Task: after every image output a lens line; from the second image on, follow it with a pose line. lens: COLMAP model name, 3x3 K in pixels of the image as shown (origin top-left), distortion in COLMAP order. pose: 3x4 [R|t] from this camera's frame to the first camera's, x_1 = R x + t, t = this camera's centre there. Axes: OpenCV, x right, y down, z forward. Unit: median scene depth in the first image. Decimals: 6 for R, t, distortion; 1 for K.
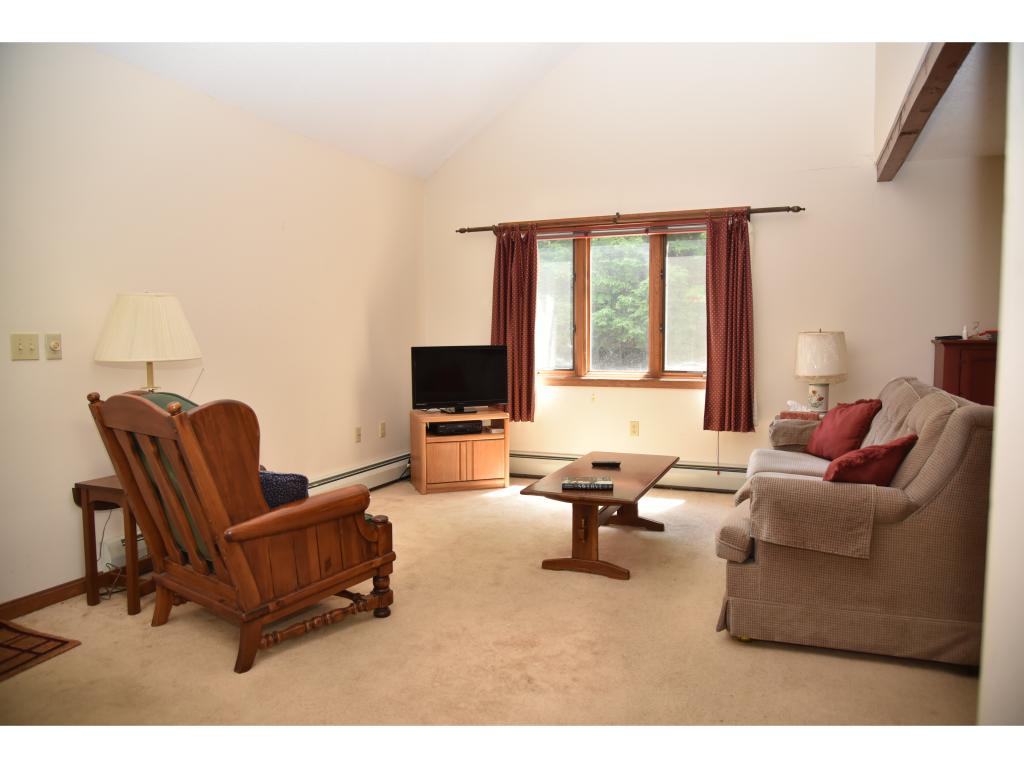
lens RADIAL K [[700.0, 0, 507.8], [0, 700.0, 386.8], [0, 0, 1]] dist [-0.029263, 0.002890]
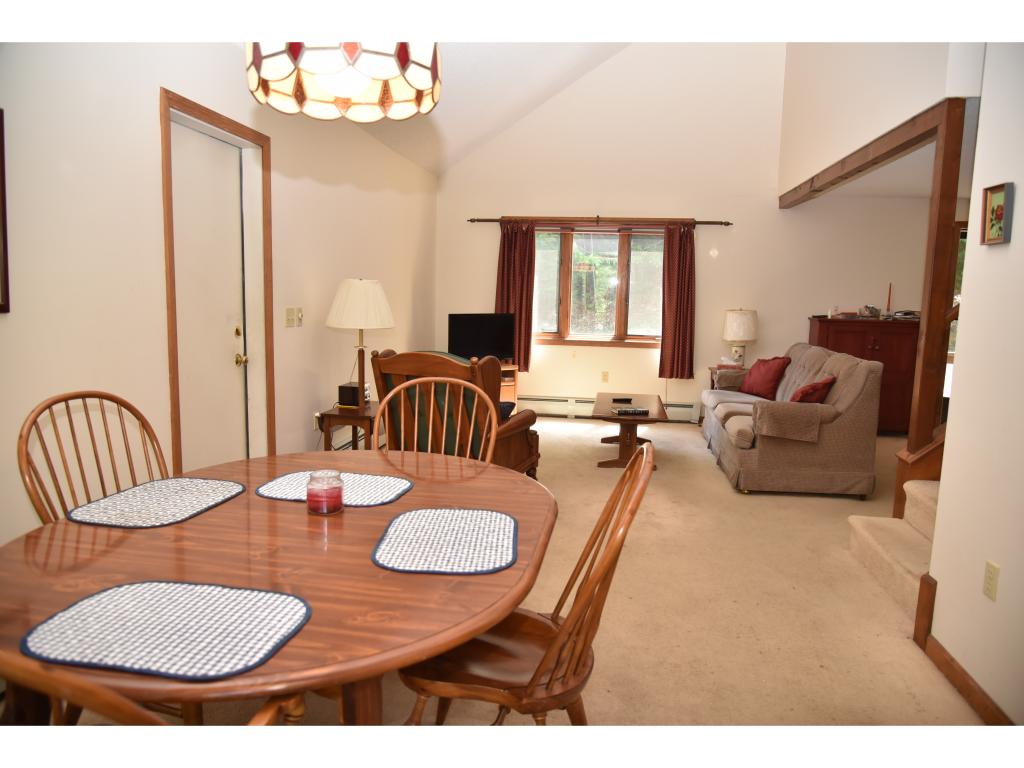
lens RADIAL K [[716.9, 0, 512.0], [0, 716.9, 384.0], [0, 0, 1]] dist [-0.007450, 0.002183]
pose [[0.966012, -0.006209, 0.258424, -0.385747], [-0.009360, 0.998216, 0.058969, -0.007962], [-0.258329, -0.059384, 0.964230, -0.321709]]
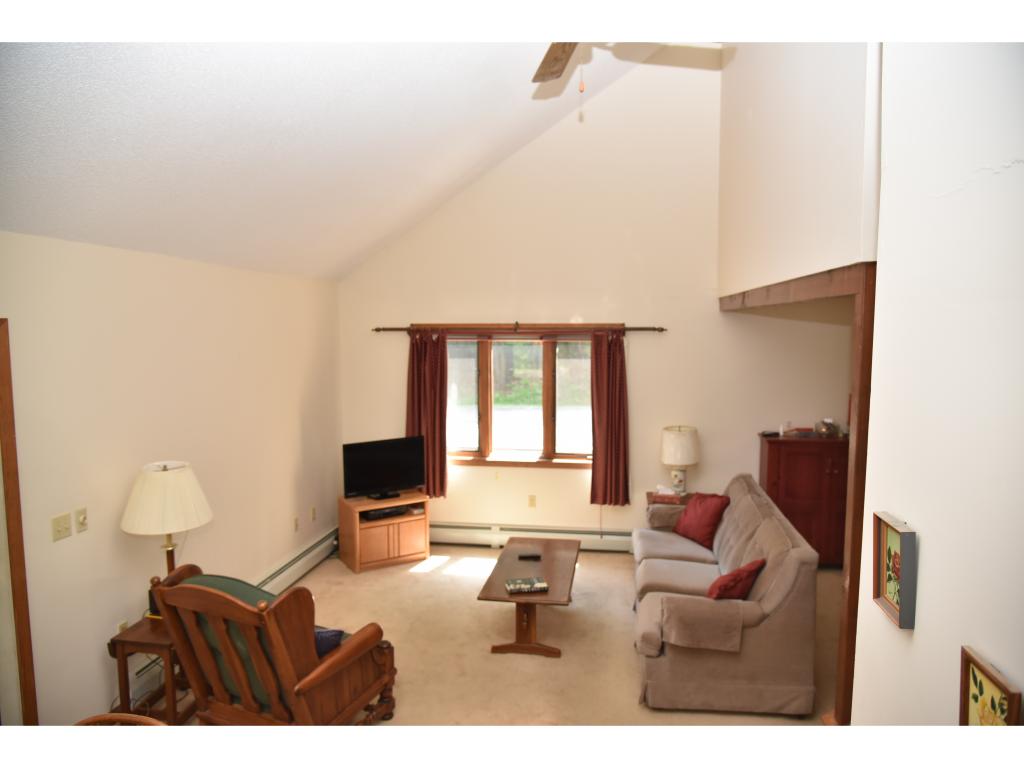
lens RADIAL K [[700.0, 0, 507.8], [0, 700.0, 386.8], [0, 0, 1]] dist [-0.029263, 0.002890]
pose [[0.970926, -0.022383, 0.238330, -0.153619], [0.016640, 0.999521, 0.026082, -0.183681], [-0.238800, -0.021358, 0.970834, -0.161685]]
